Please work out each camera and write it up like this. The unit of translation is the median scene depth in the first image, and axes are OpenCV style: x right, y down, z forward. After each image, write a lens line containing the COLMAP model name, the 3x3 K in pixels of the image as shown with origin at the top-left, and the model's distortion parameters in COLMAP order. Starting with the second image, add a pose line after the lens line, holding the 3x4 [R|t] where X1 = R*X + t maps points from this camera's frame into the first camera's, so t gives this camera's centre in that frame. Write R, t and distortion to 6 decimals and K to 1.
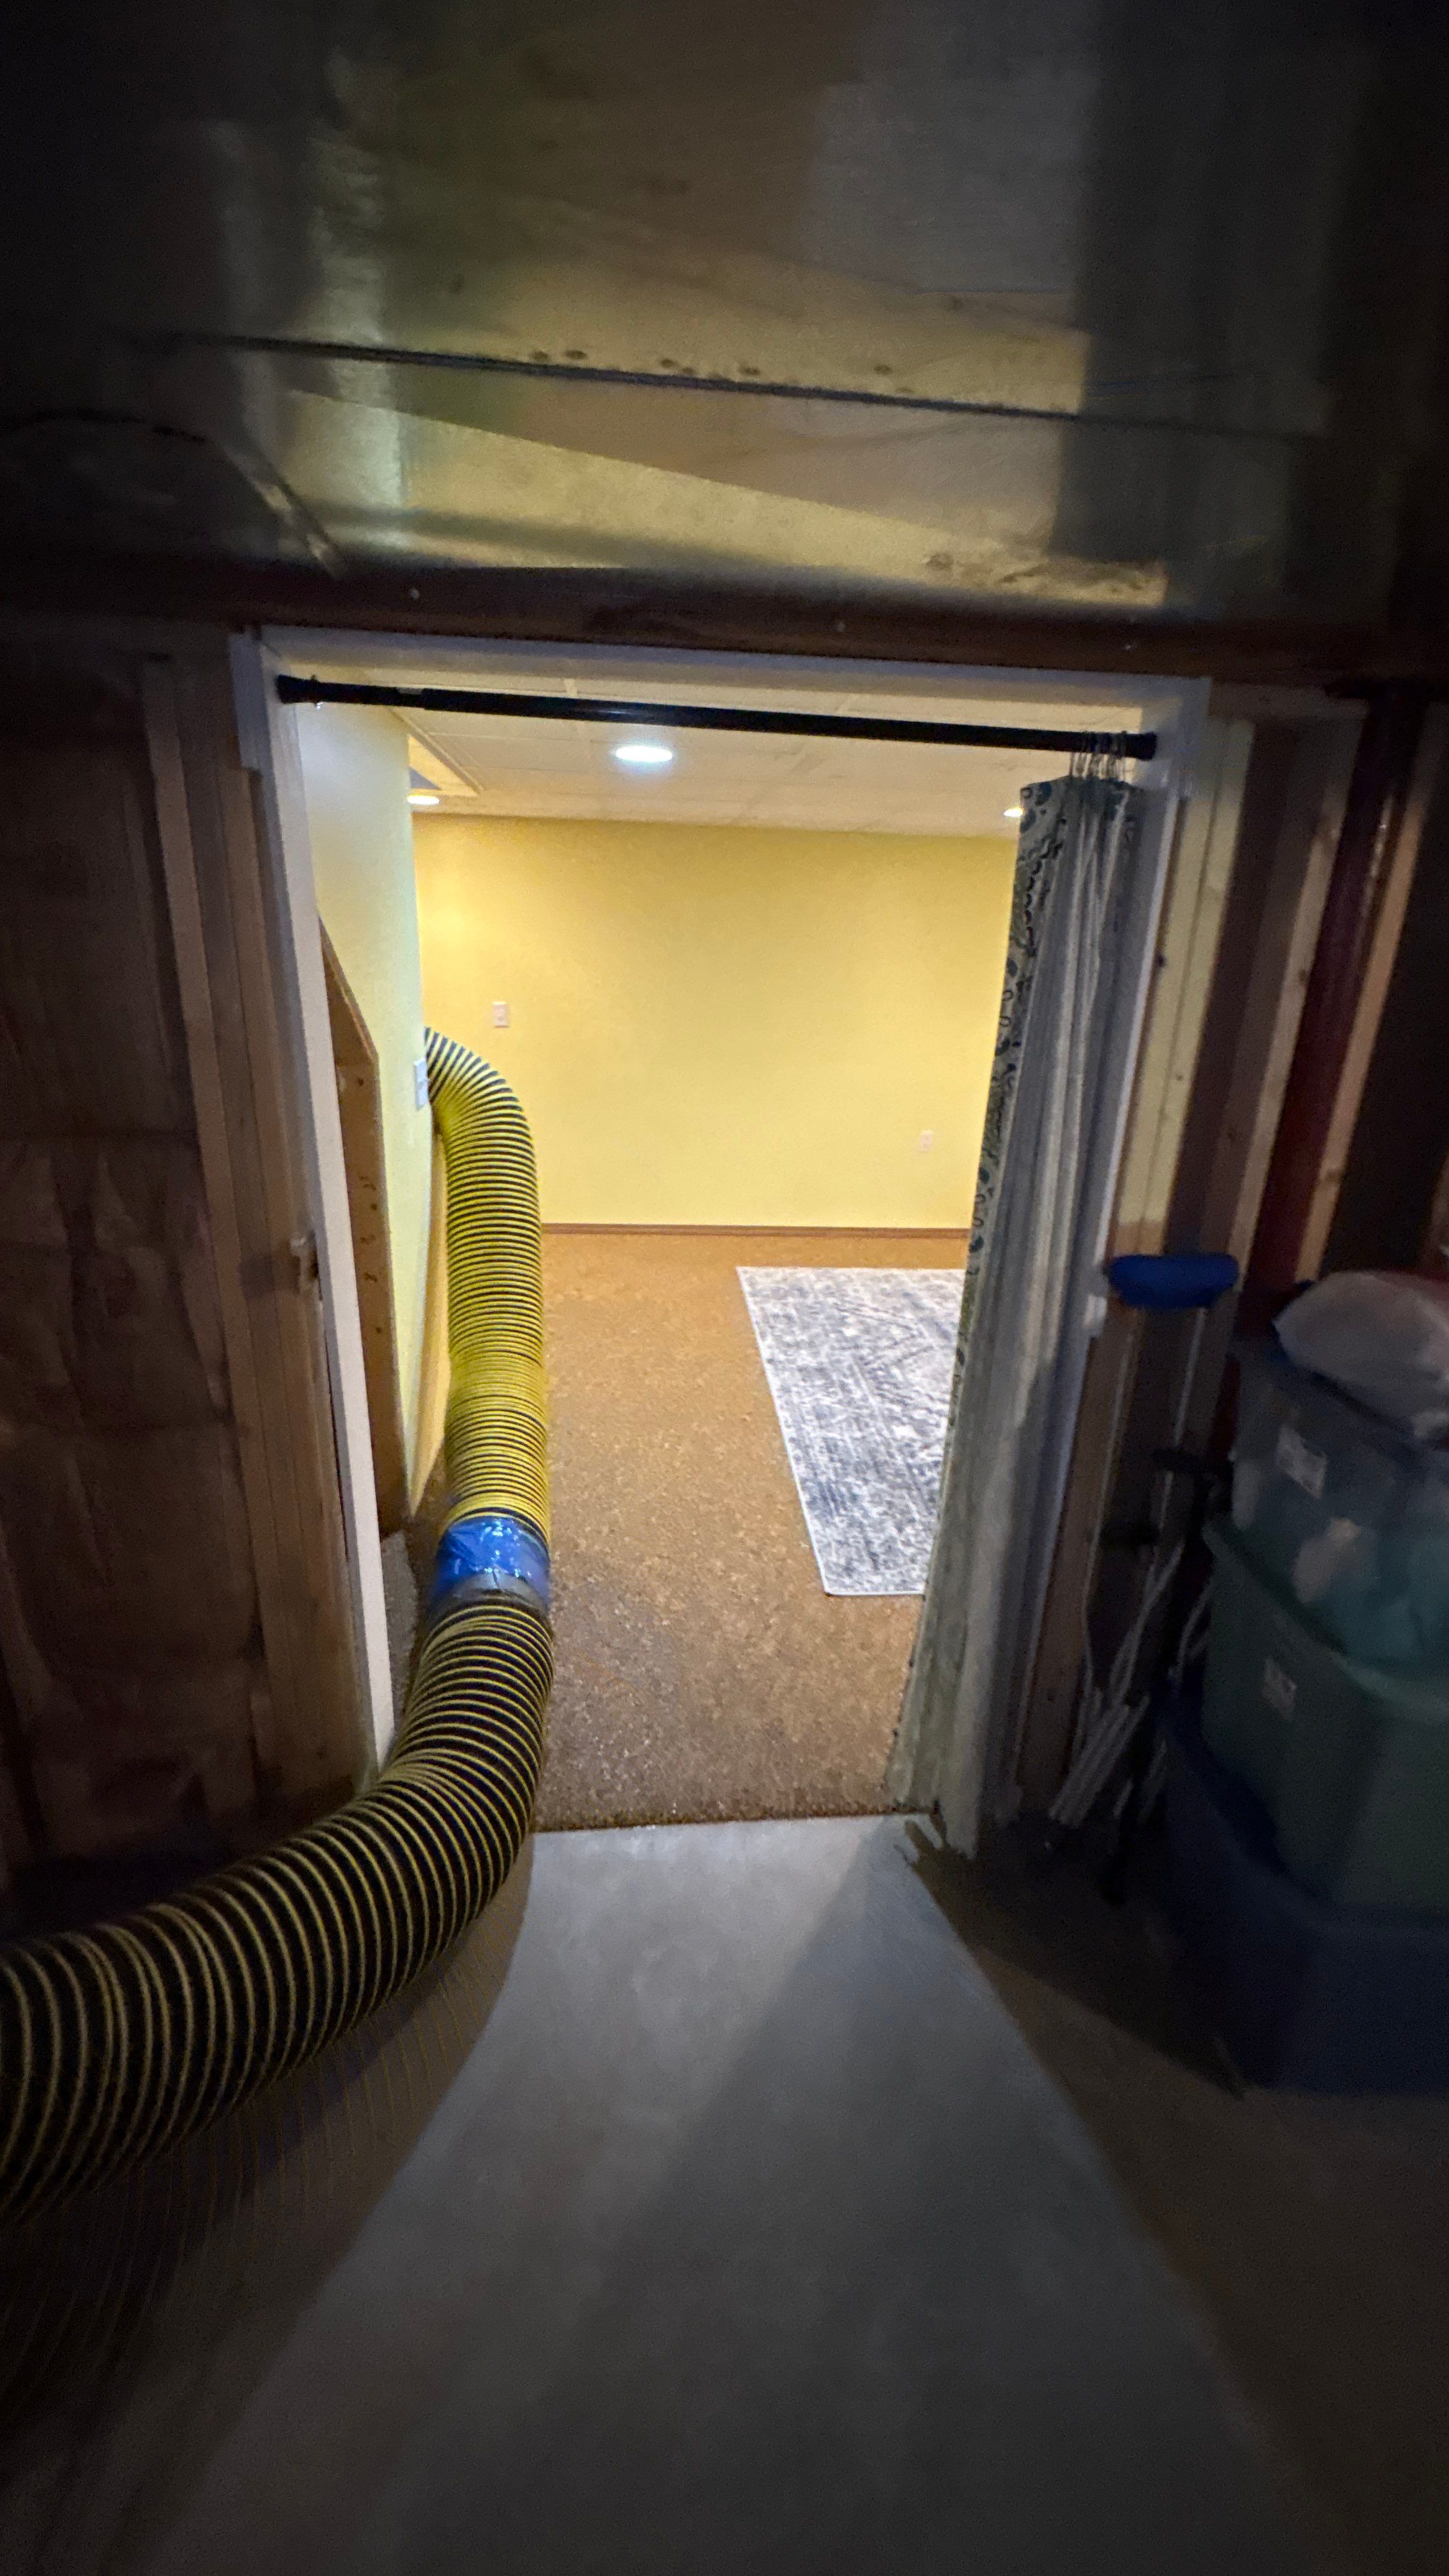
lens RADIAL K [[1036.7, 0, 724.5], [0, 1036.7, 1288.0], [0, 0, 1]] dist [0.000693, -0.000294]
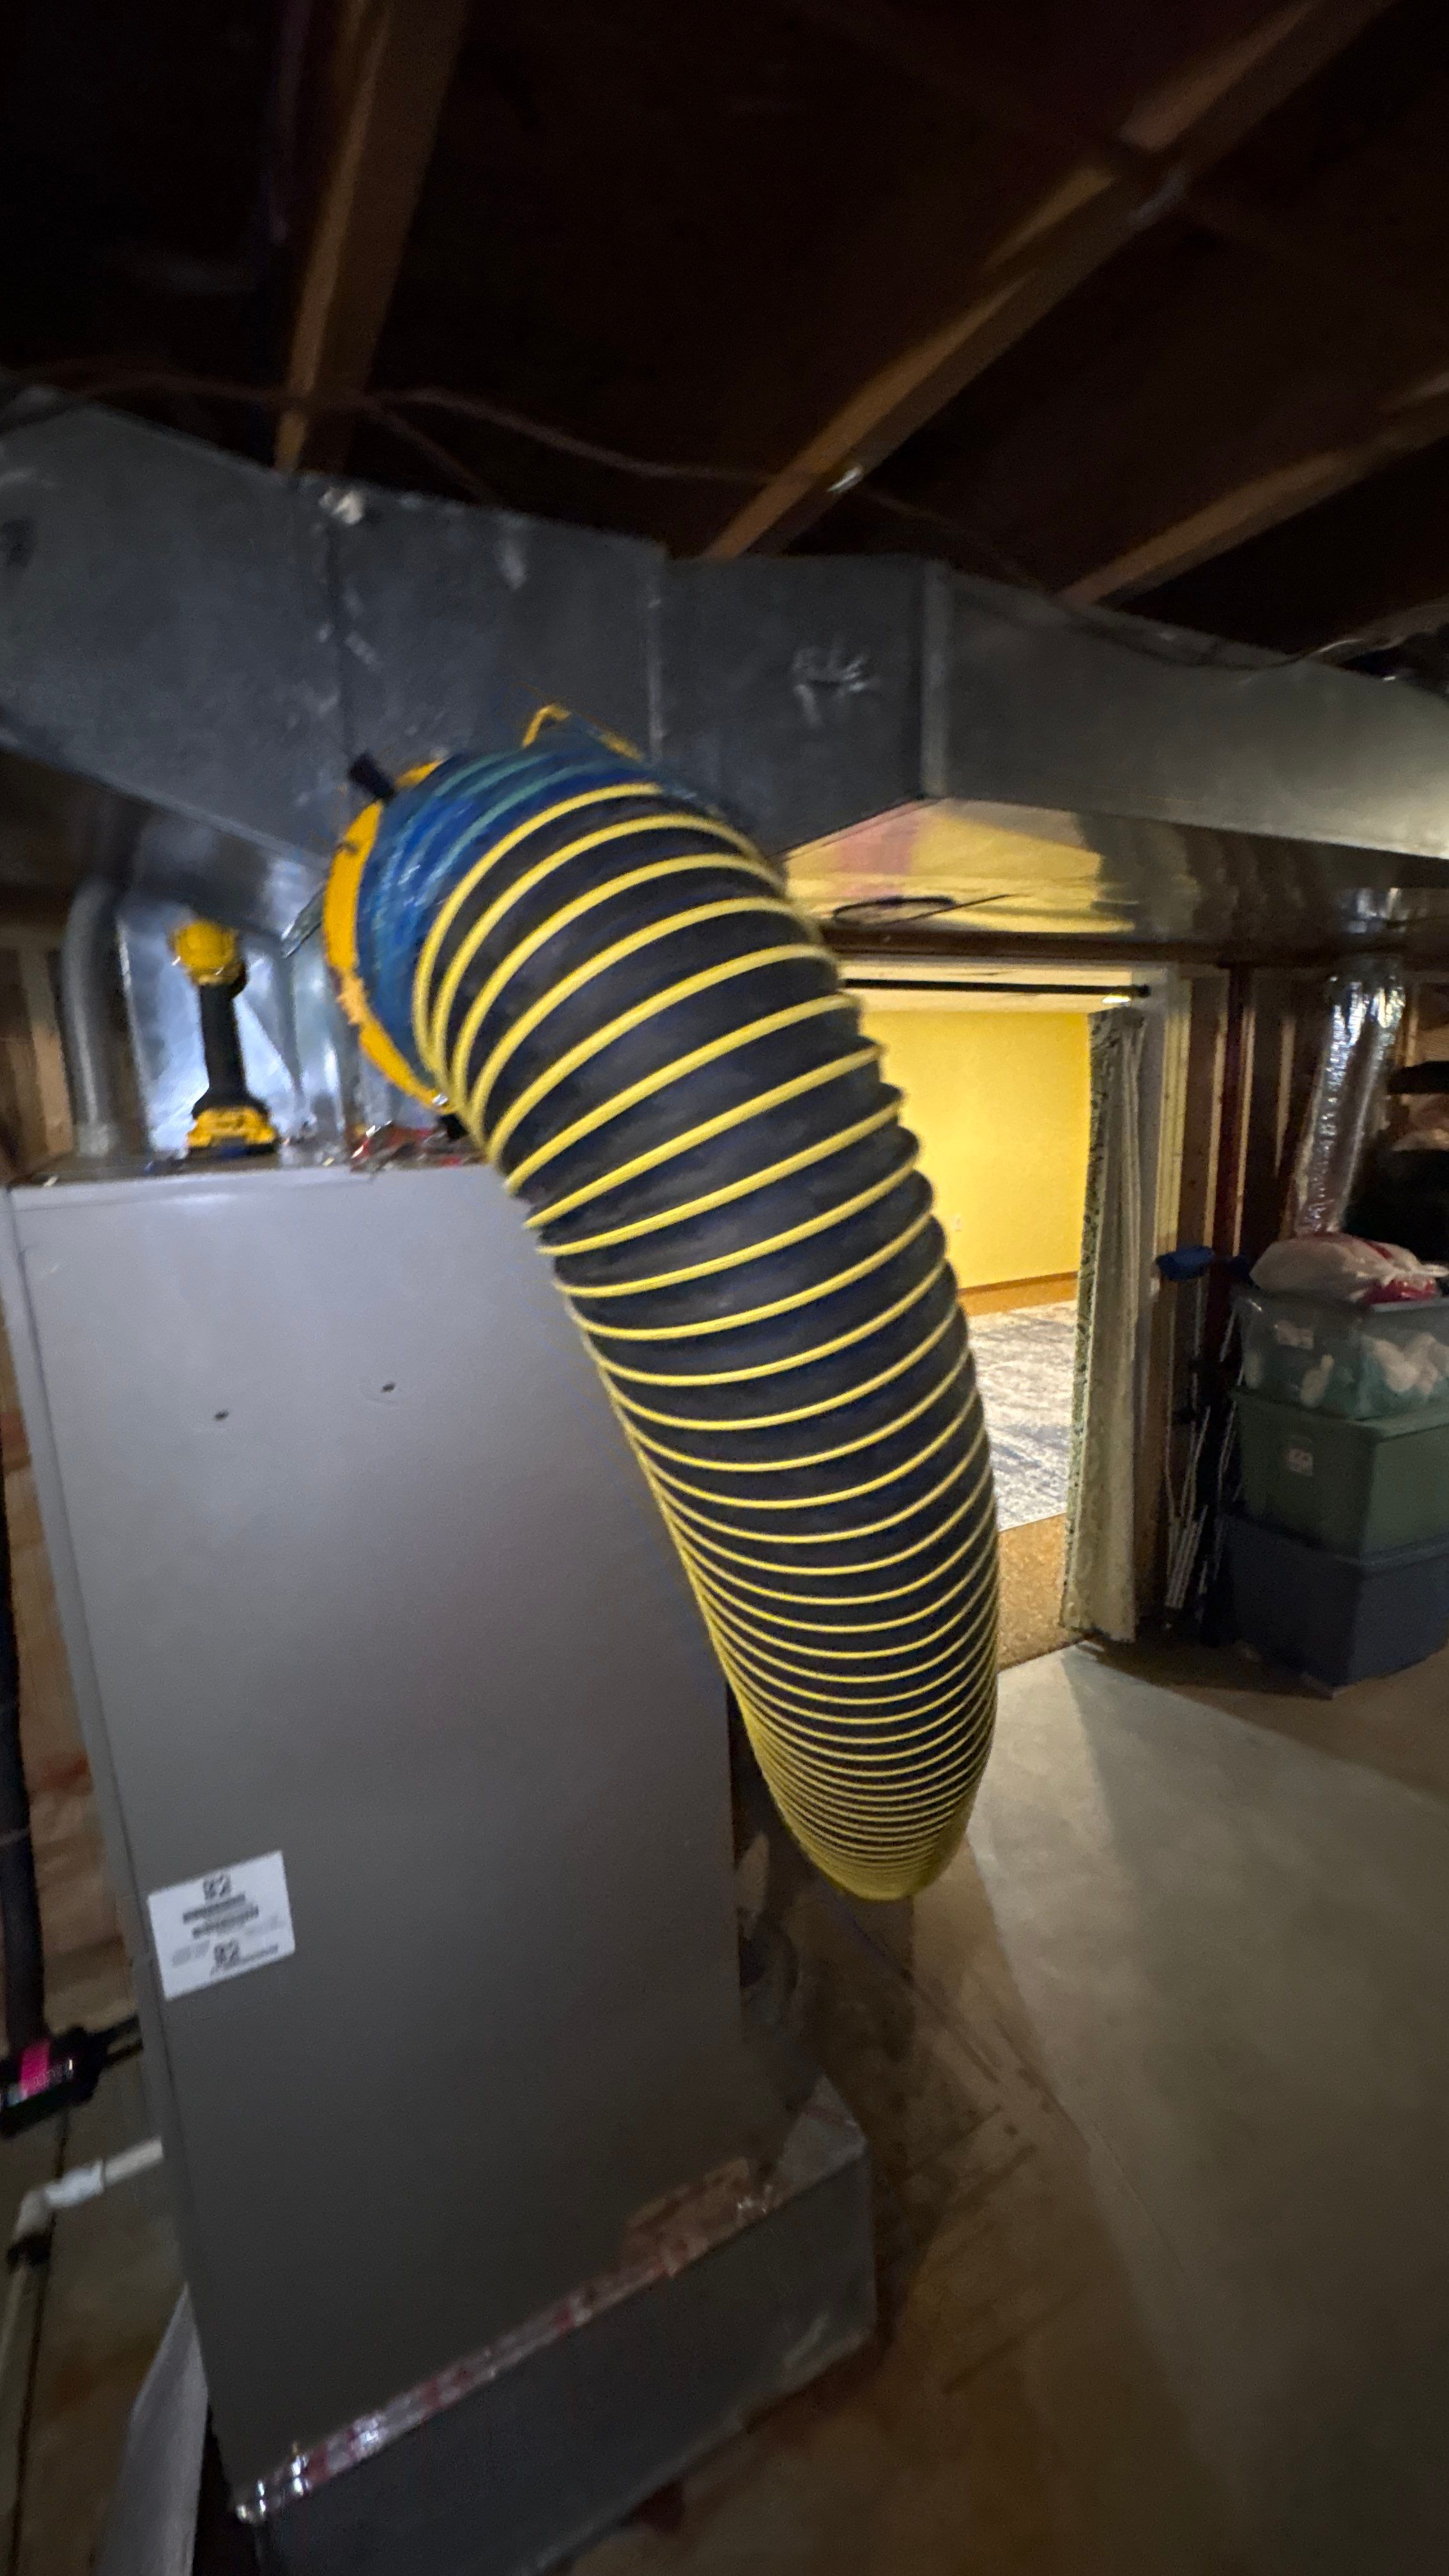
lens RADIAL K [[1036.7, 0, 724.5], [0, 1036.7, 1288.0], [0, 0, 1]] dist [0.000693, -0.000294]
pose [[0.920688, -0.139172, 0.364643, -1.068505], [0.186267, 0.977684, -0.097156, 0.065530], [-0.342984, 0.157371, 0.926065, -0.435372]]
